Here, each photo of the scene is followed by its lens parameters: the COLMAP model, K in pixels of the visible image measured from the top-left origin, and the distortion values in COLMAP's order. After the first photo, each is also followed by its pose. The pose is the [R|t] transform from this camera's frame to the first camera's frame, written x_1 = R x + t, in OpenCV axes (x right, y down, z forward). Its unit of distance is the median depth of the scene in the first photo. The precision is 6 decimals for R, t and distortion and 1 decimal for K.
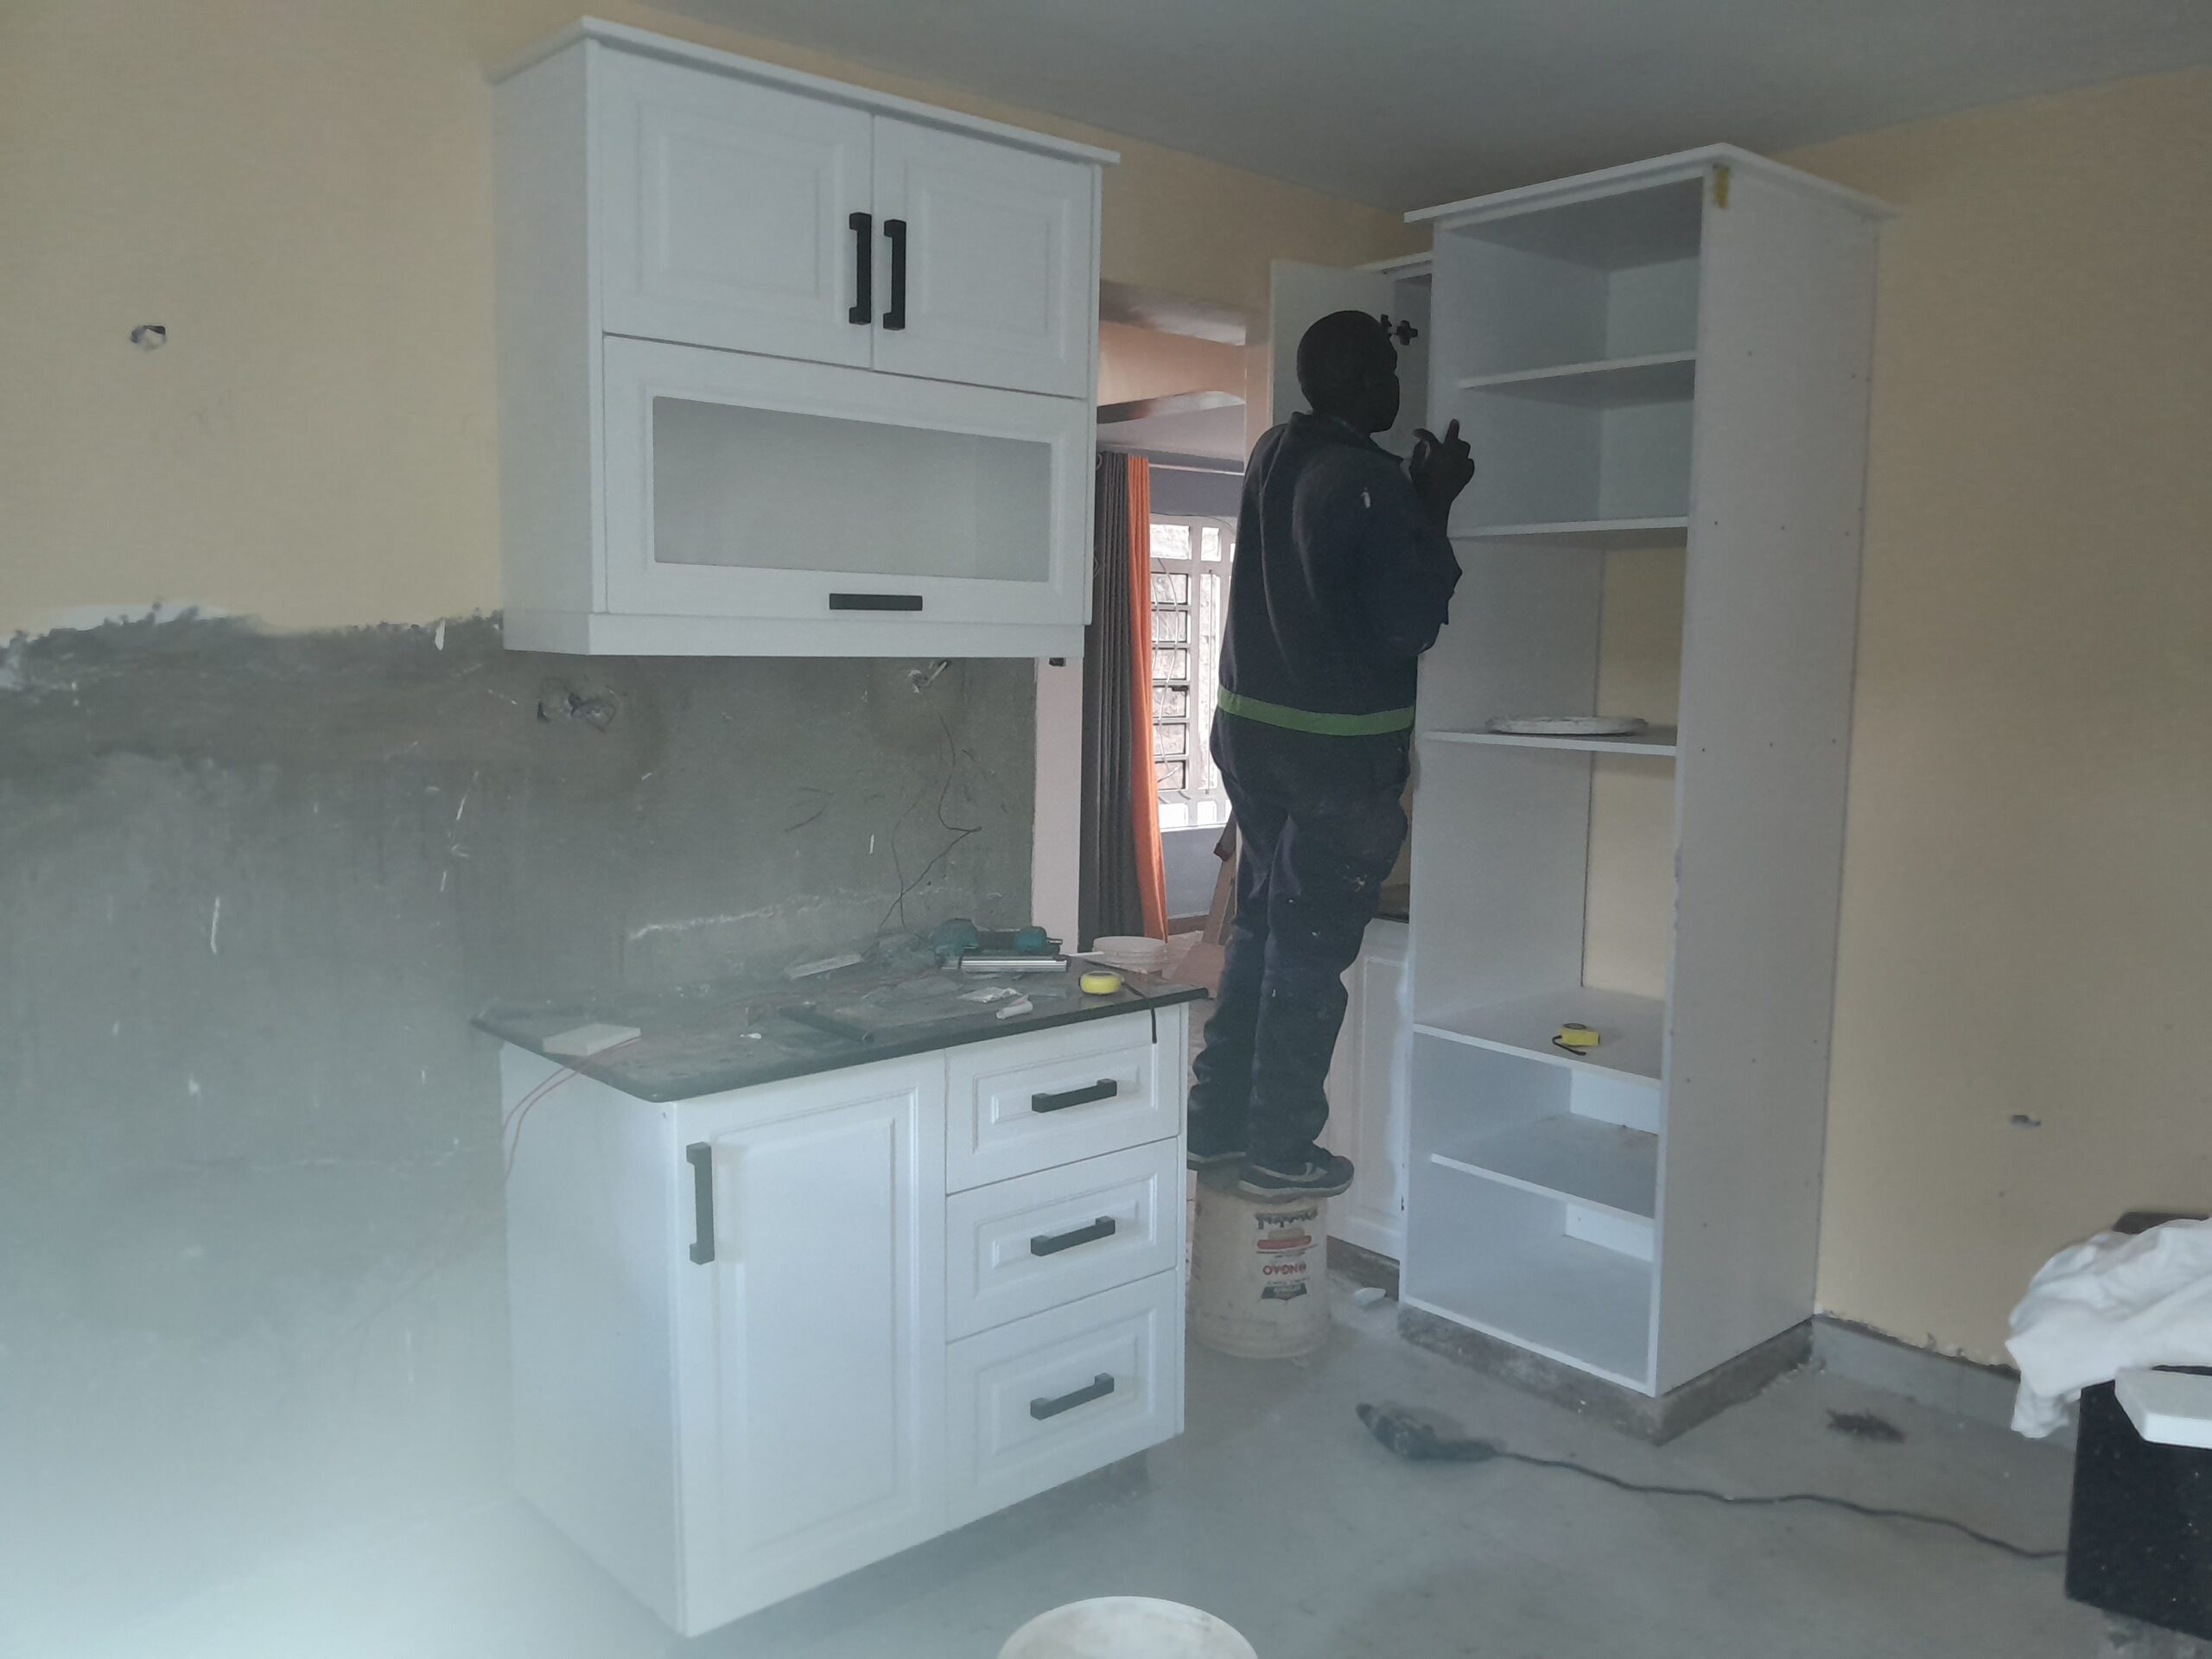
lens RADIAL K [[1726.5, 0, 1102.5], [0, 1726.5, 859.0], [0, 0, 1]] dist [0.039229, -0.064314]
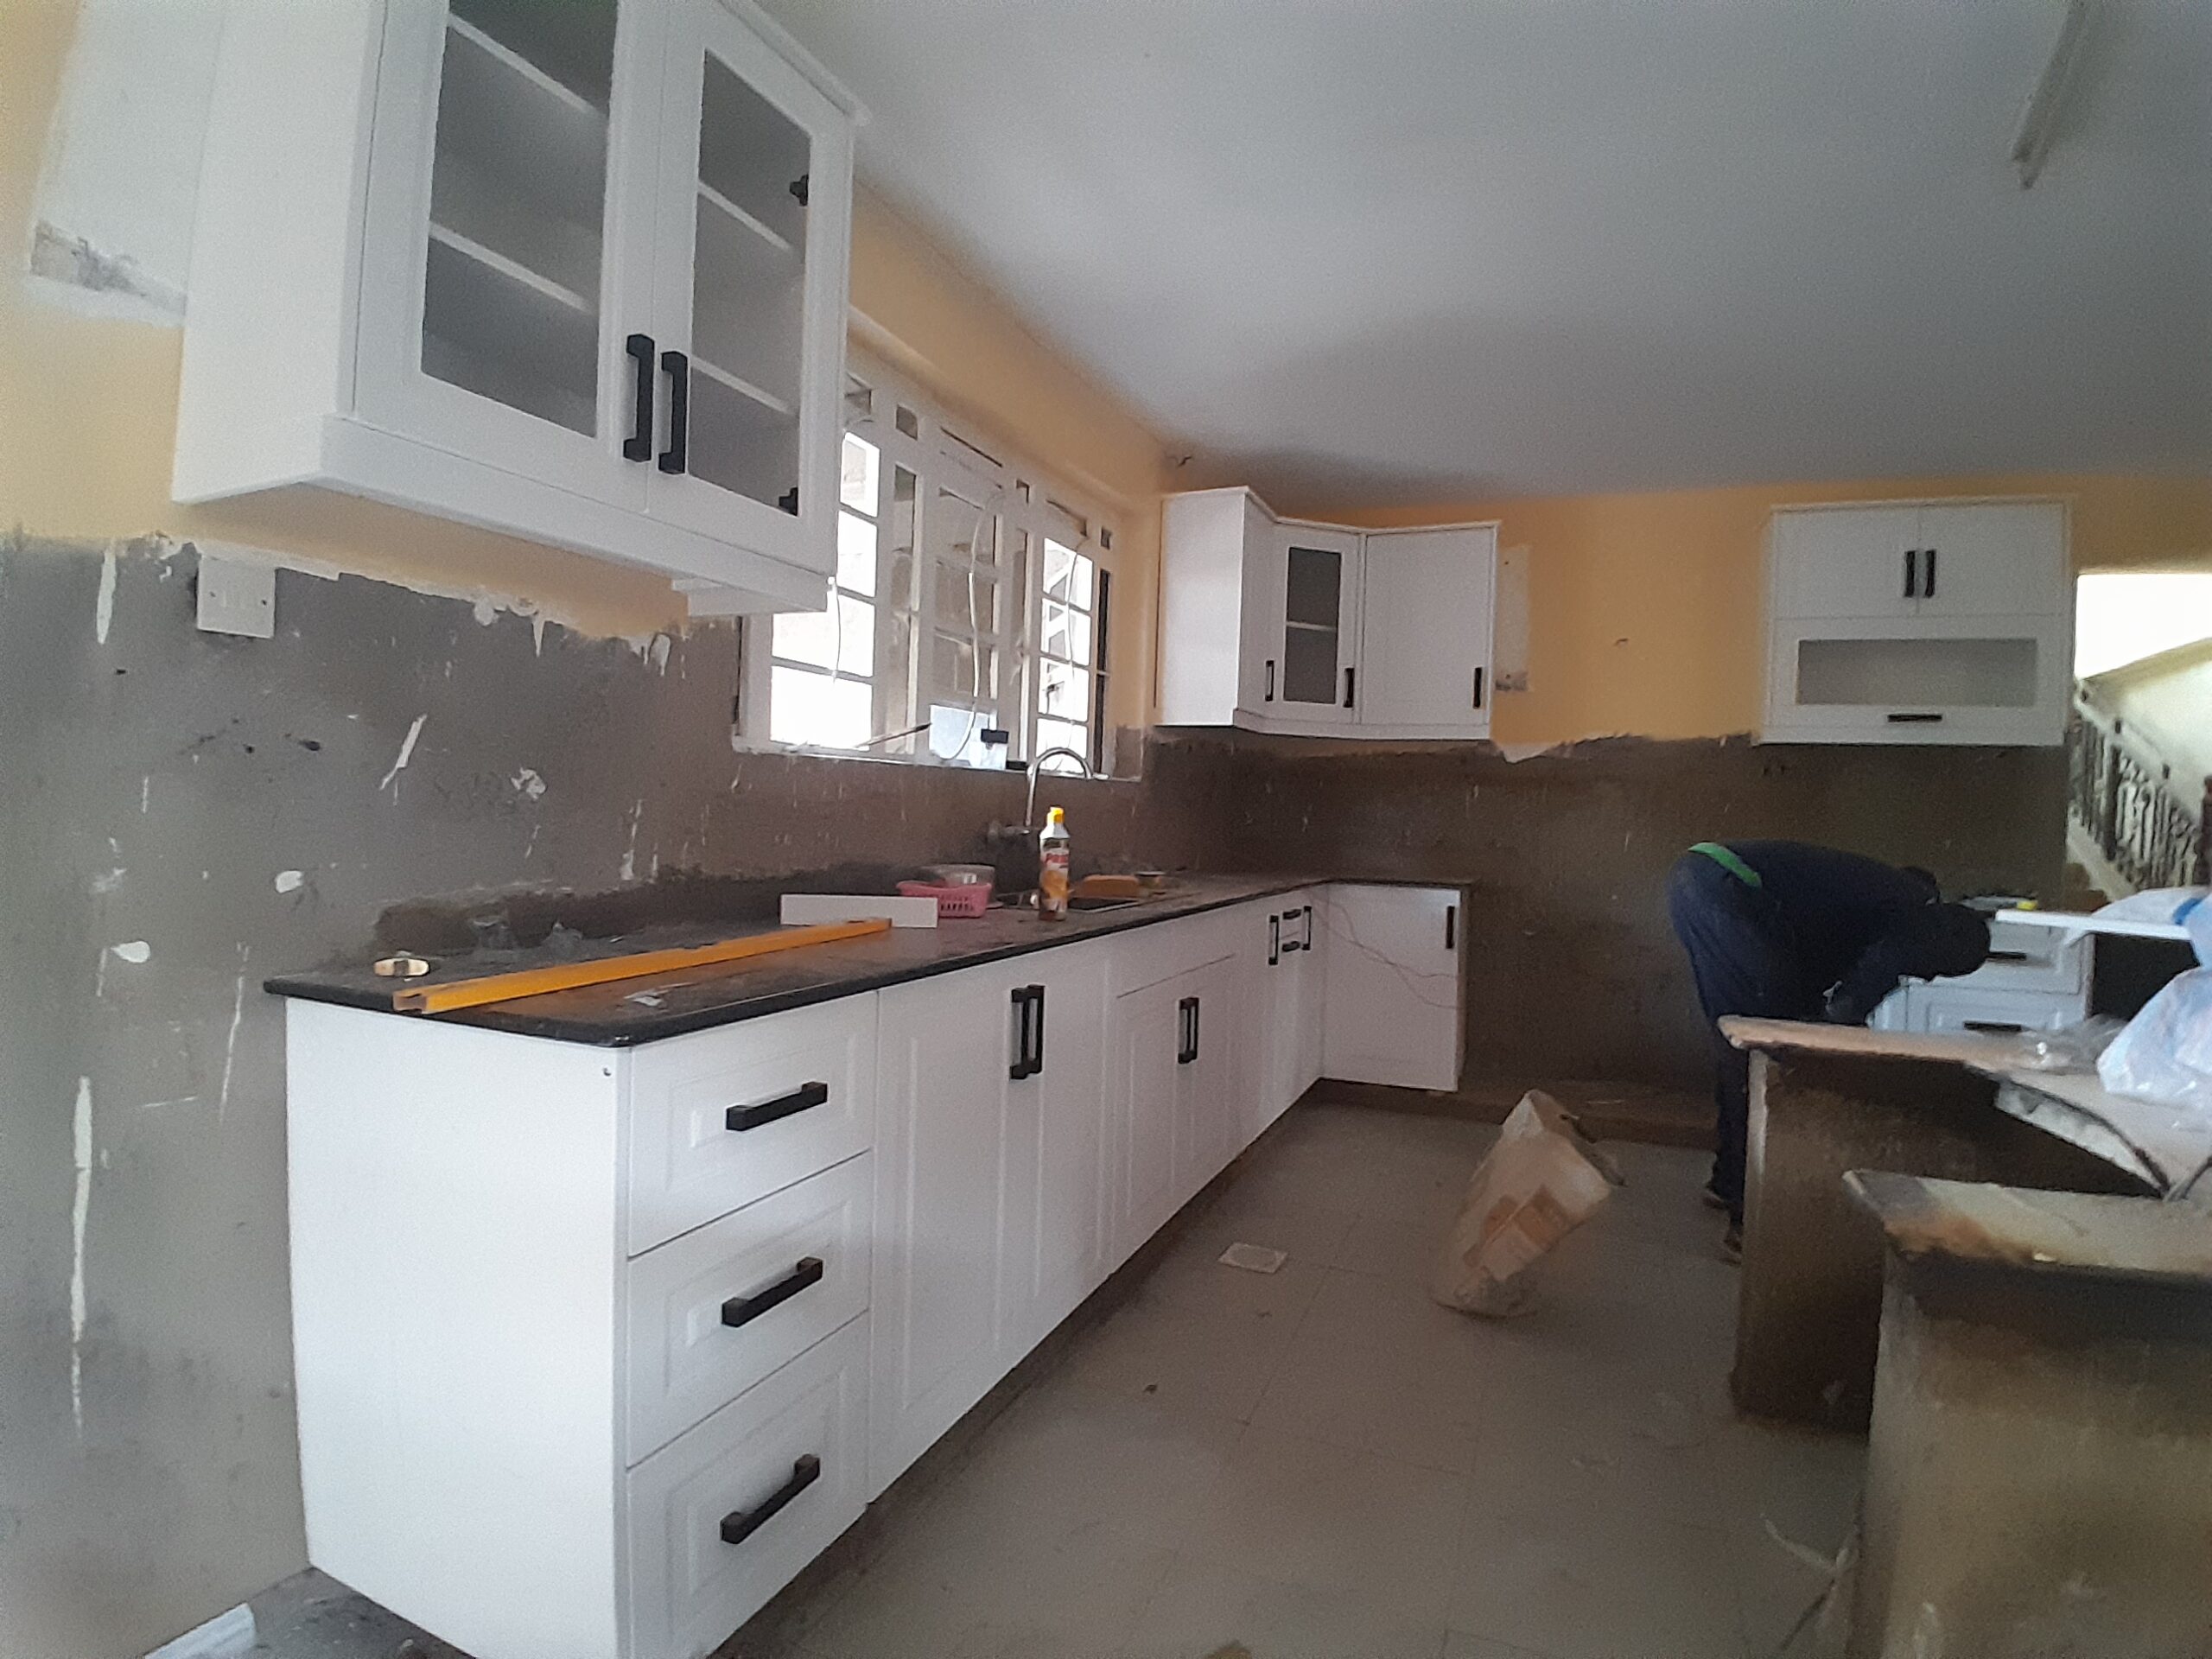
lens RADIAL K [[1095.3, 0, 1106.0], [0, 1095.3, 829.5], [0, 0, 1]] dist [0.003386, -0.046068]
pose [[0.424298, 0.020707, -0.905286, 0.743820], [-0.135867, 0.989877, -0.041038, 0.204738], [0.895271, 0.140411, 0.422816, -0.522725]]
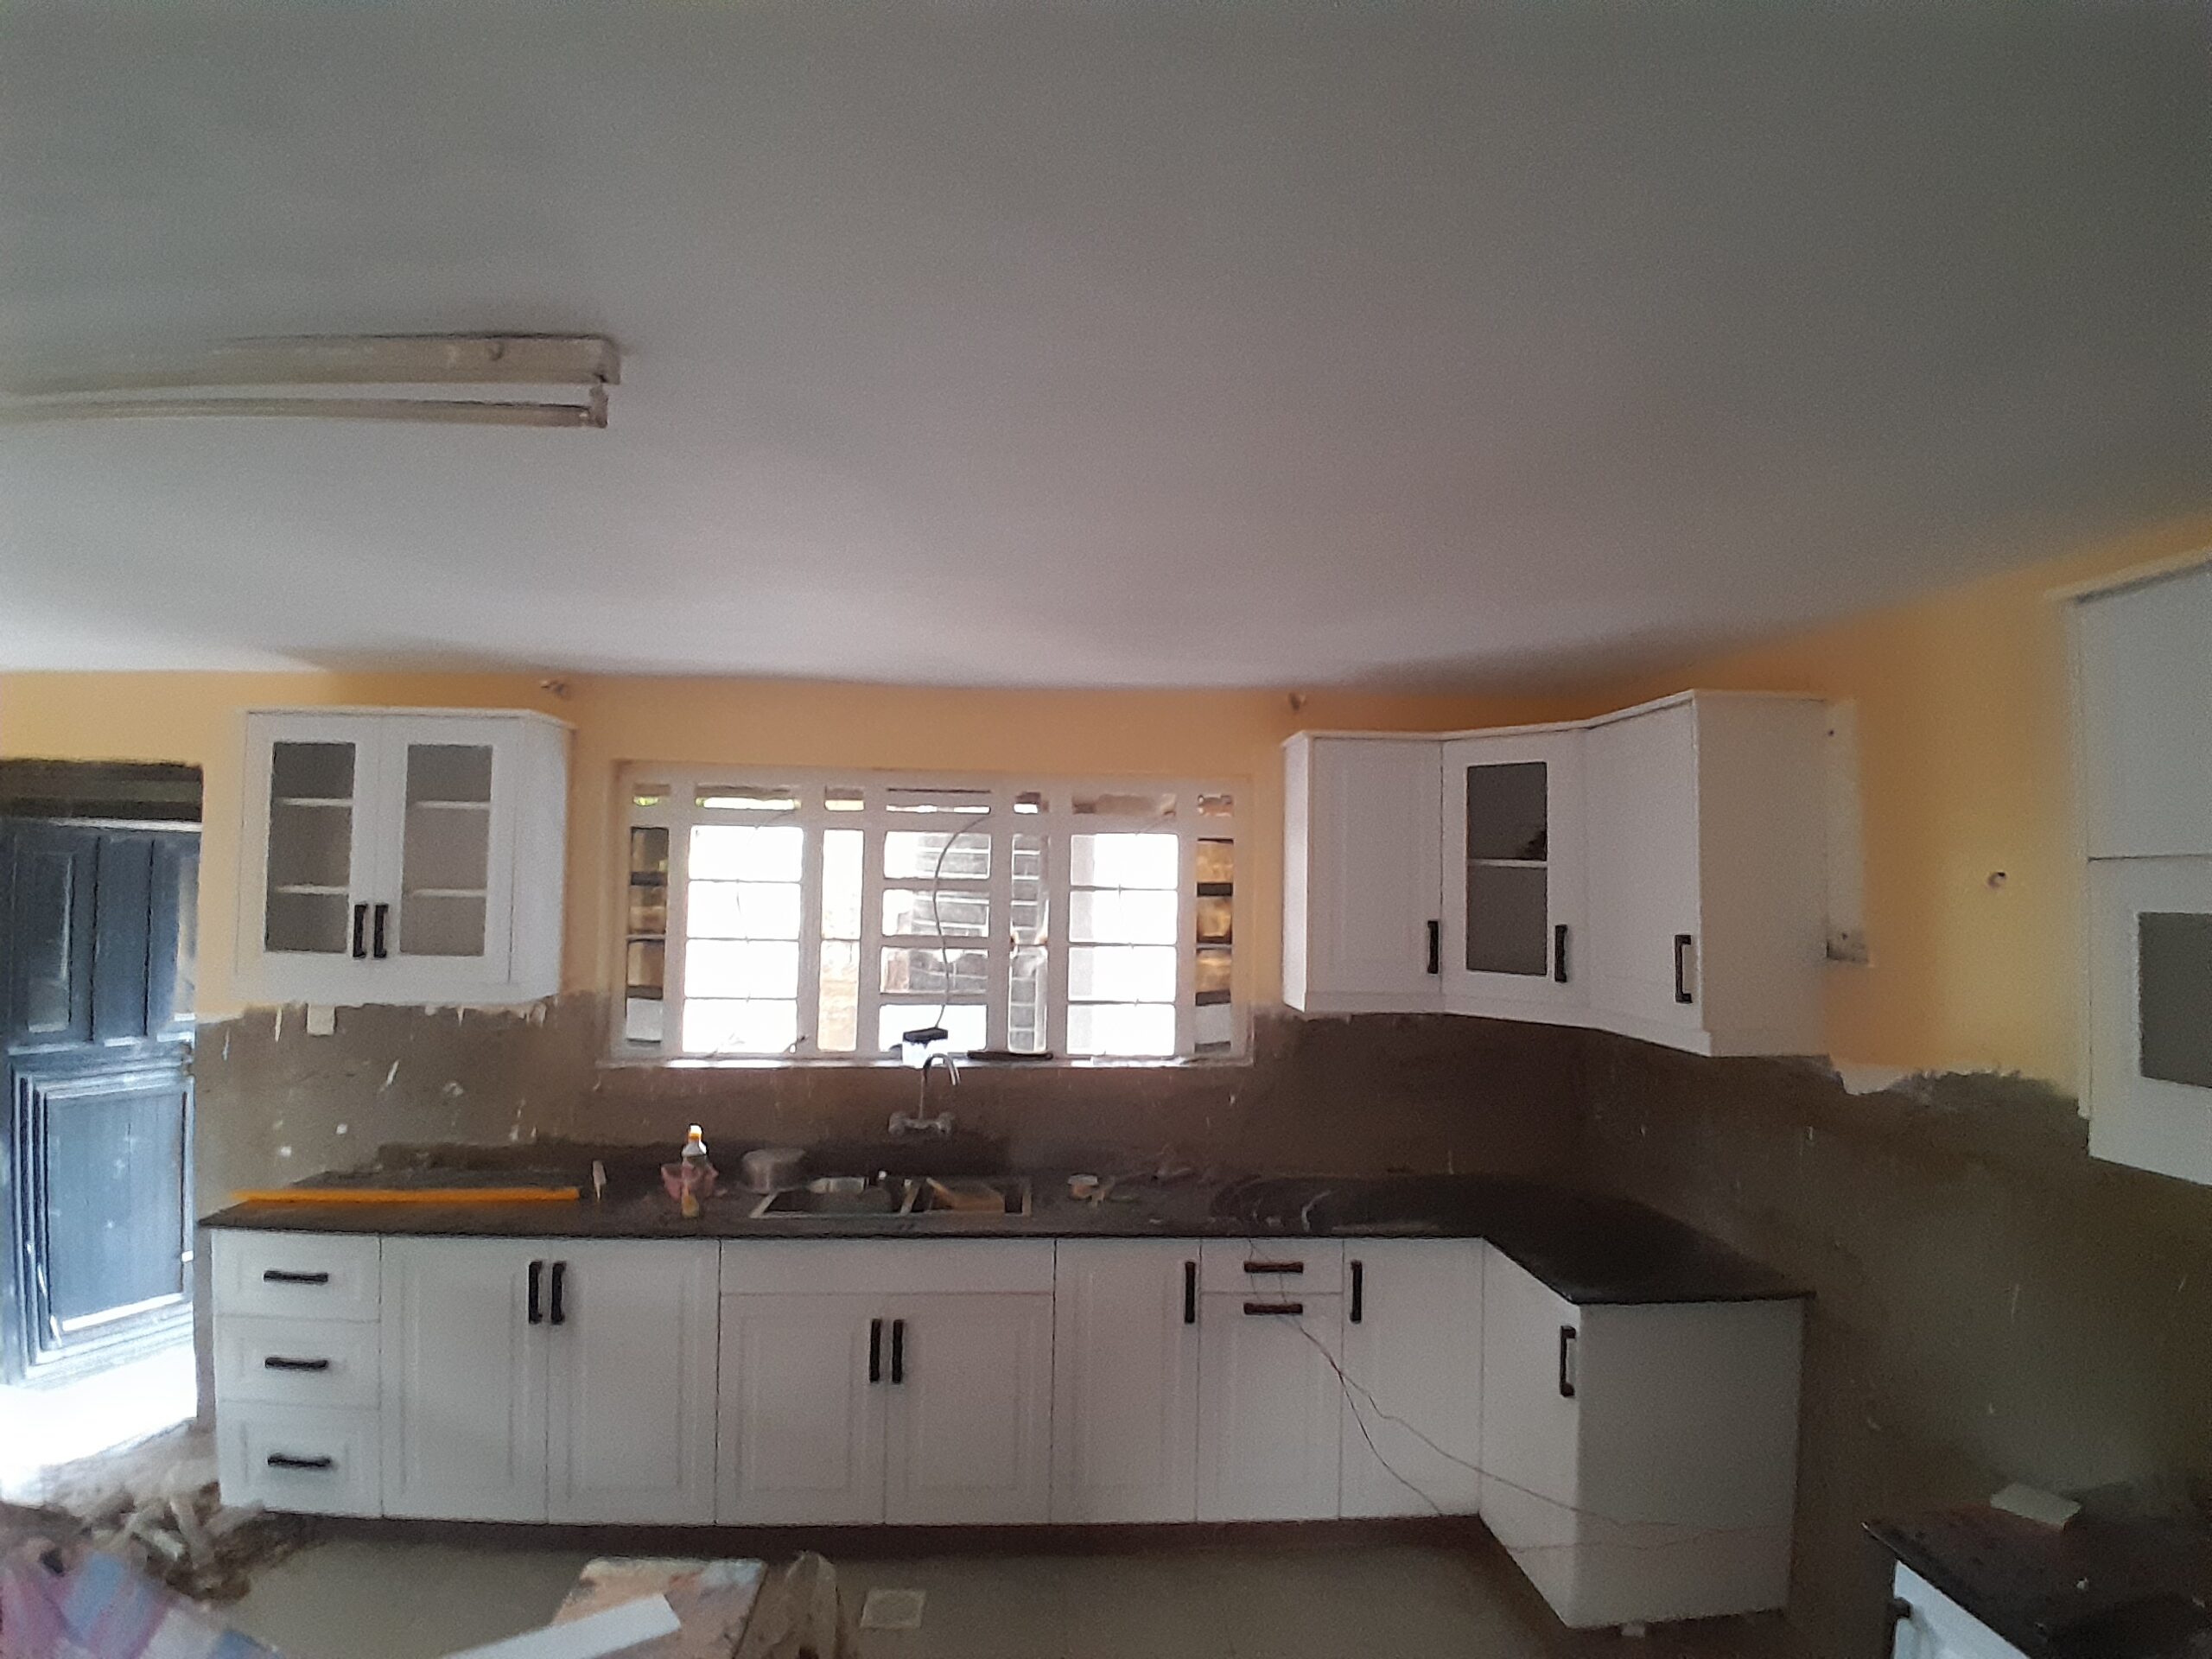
lens RADIAL K [[1095.3, 0, 1106.0], [0, 1095.3, 829.5], [0, 0, 1]] dist [0.003386, -0.046068]
pose [[-0.613987, -0.058007, -0.787182, 0.577000], [-0.118563, 0.992759, 0.019321, -0.254685], [0.780361, 0.105194, -0.616418, 0.903140]]
